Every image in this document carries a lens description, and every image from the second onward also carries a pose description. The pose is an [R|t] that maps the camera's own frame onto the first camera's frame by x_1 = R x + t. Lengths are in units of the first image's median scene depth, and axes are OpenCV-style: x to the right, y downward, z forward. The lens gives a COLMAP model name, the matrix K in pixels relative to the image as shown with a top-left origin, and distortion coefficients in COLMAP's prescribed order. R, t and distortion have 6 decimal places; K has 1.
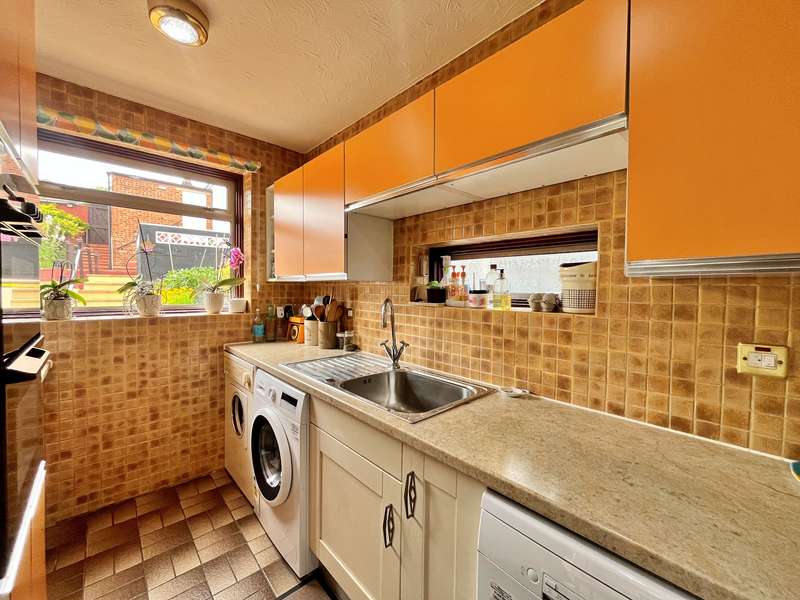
lens RADIAL K [[325.4, 0, 398.6], [0, 325.4, 299.7], [0, 0, 1]] dist [-0.002585, -0.000360]
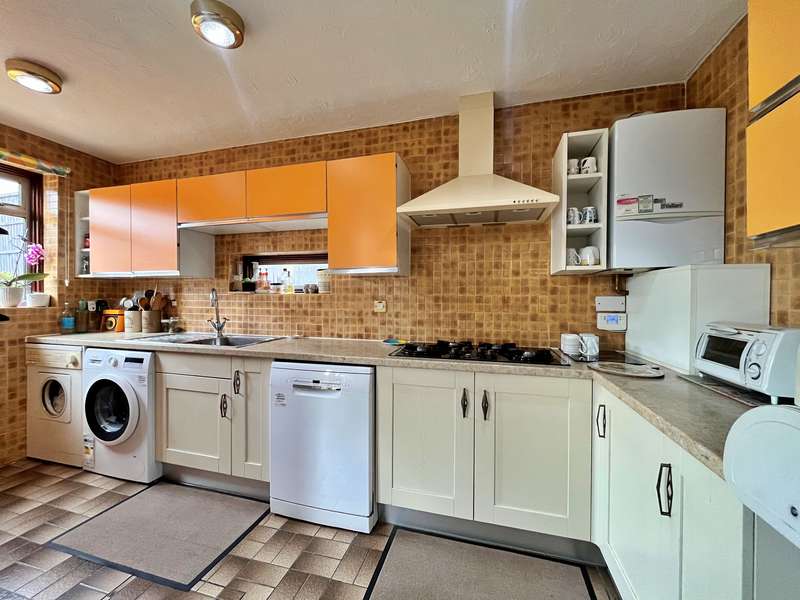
lens RADIAL K [[325.4, 0, 401.1], [0, 325.4, 300.6], [0, 0, 1]] dist [-0.002585, -0.000360]
pose [[0.849337, -0.014944, 0.527639, -0.087242], [0.023956, 0.999660, -0.010248, 0.085029], [-0.527307, 0.021345, 0.849407, -0.706931]]
